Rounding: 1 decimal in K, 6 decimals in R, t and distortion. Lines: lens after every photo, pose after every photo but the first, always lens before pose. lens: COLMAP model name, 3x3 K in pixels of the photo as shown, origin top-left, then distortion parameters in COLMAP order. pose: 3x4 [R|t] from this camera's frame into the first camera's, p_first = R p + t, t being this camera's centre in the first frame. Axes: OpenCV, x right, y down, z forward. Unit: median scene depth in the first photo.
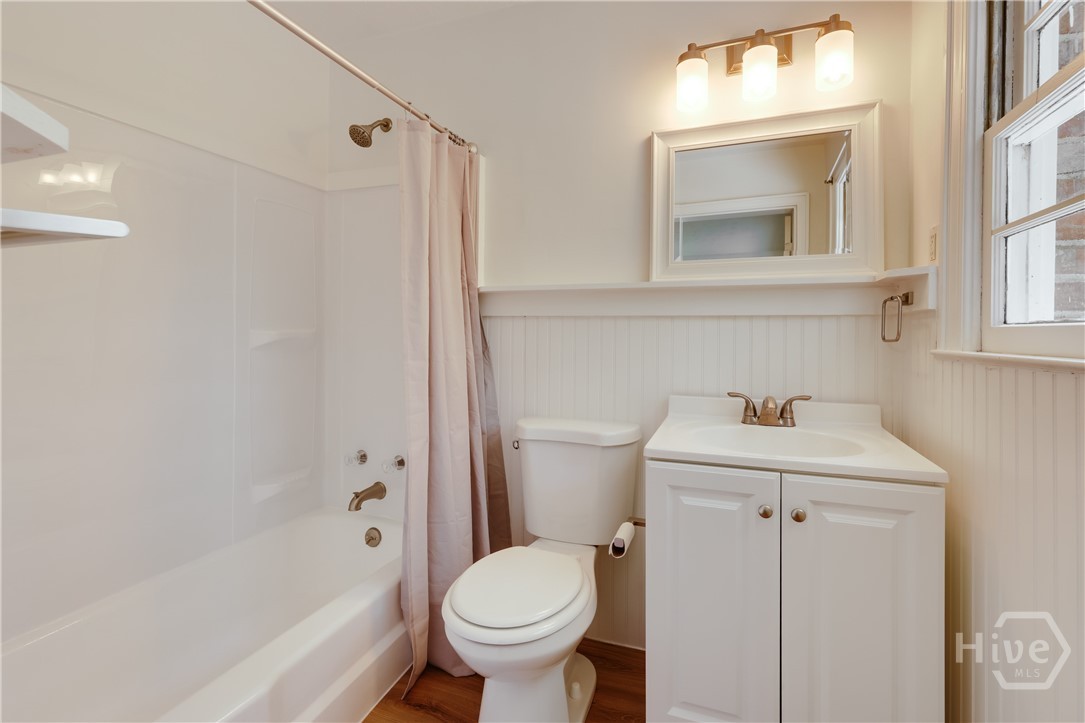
lens RADIAL K [[499.3, 0, 541.4], [0, 499.3, 352.8], [0, 0, 1]] dist [-0.000237, -0.000132]
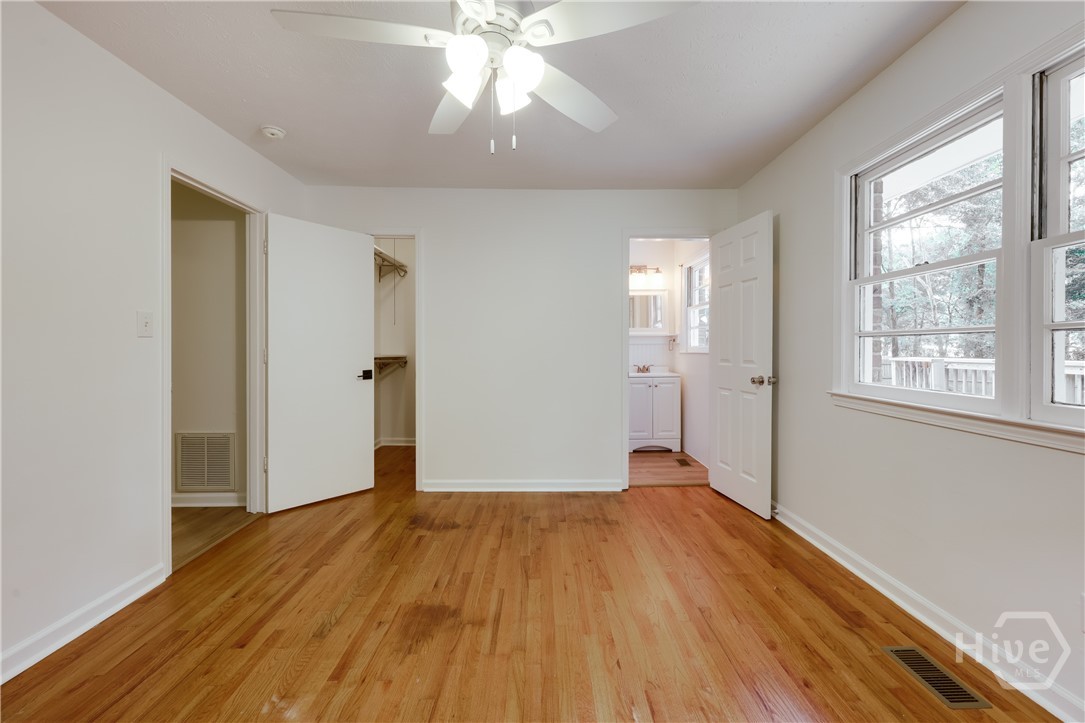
lens RADIAL K [[444.2, 0, 543.1], [0, 444.2, 356.0], [0, 0, 1]] dist [0.000066, 0.000103]
pose [[0.930552, 0.001456, 0.366157, -1.785580], [0.002917, 0.999931, -0.011388, 0.070792], [-0.366148, 0.011665, 0.930484, -2.230658]]
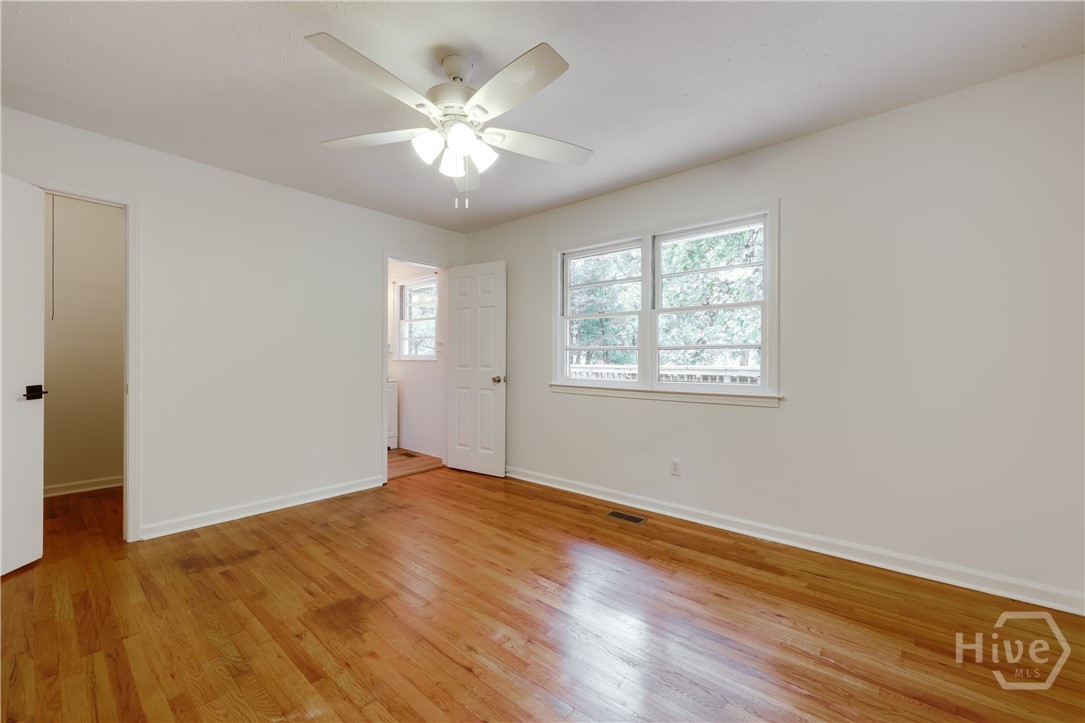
lens RADIAL K [[439.9, 0, 542.5], [0, 439.9, 361.5], [0, 0, 1]] dist [-0.000245, 0.000037]
pose [[0.344234, 0.001948, 0.938882, -2.730375], [0.018604, 0.999787, -0.008895, 0.077420], [-0.938700, 0.020529, 0.344124, -1.930976]]
